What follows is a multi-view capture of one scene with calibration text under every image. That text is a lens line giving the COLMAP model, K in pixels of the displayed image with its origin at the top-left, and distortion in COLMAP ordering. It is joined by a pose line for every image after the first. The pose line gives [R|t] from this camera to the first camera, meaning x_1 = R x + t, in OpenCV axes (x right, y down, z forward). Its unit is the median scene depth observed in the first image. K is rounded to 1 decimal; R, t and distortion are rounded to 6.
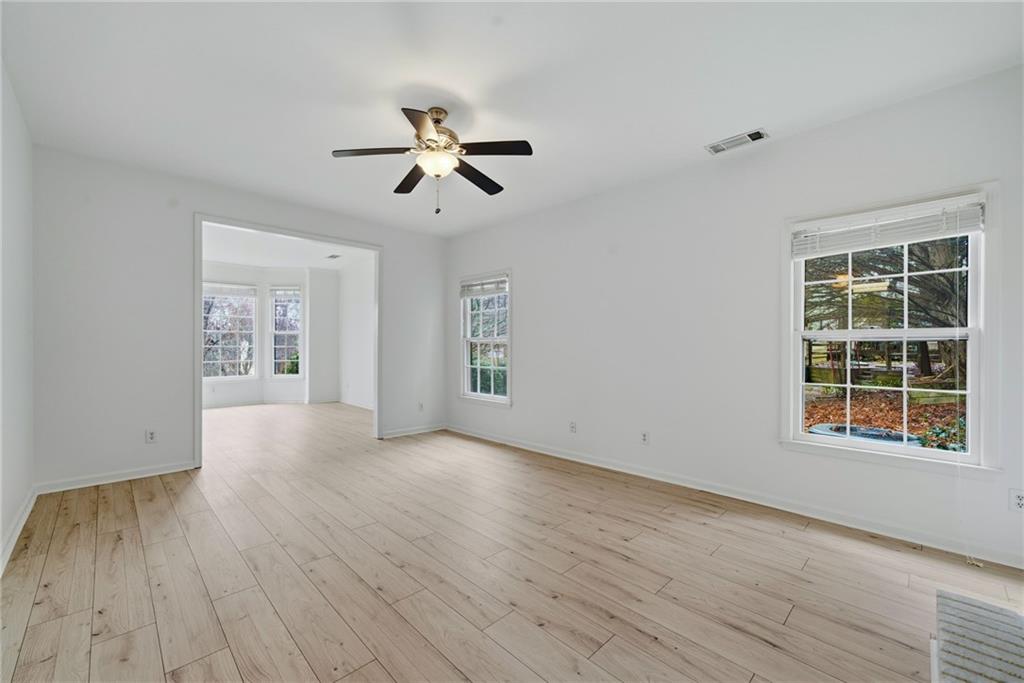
lens RADIAL K [[483.0, 0, 516.3], [0, 483.0, 339.3], [0, 0, 1]] dist [-0.014161, 0.016319]
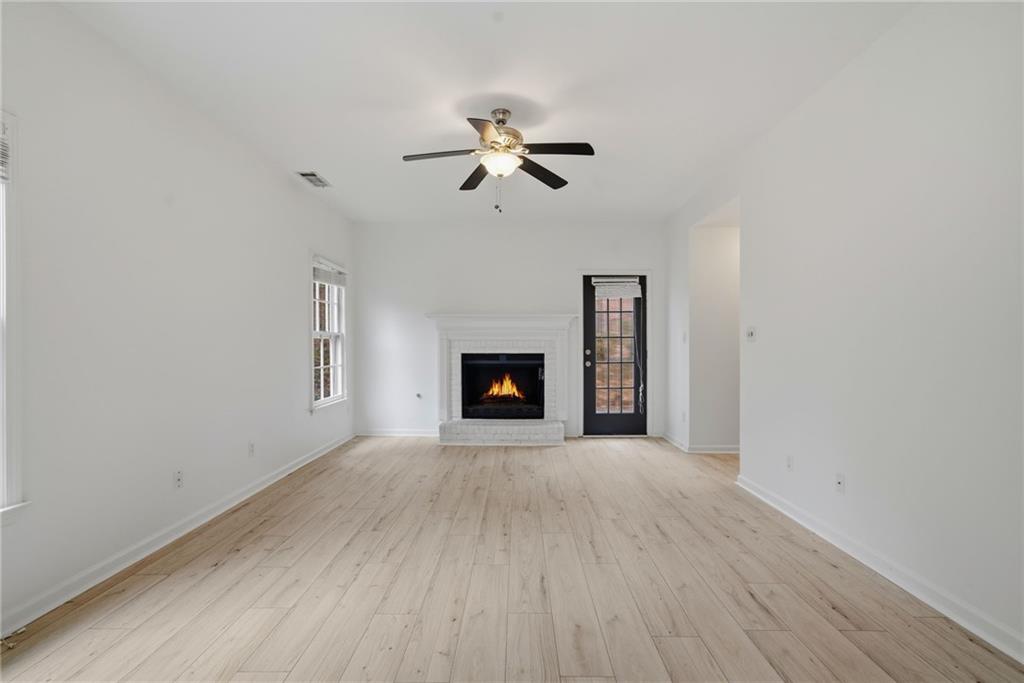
lens RADIAL K [[483.0, 0, 516.3], [0, 483.0, 339.3], [0, 0, 1]] dist [-0.014161, 0.016319]
pose [[-0.746553, 0.002402, 0.665321, -0.865162], [-0.015112, 0.999674, -0.020566, 0.019854], [-0.665154, -0.025408, -0.746274, 1.723904]]
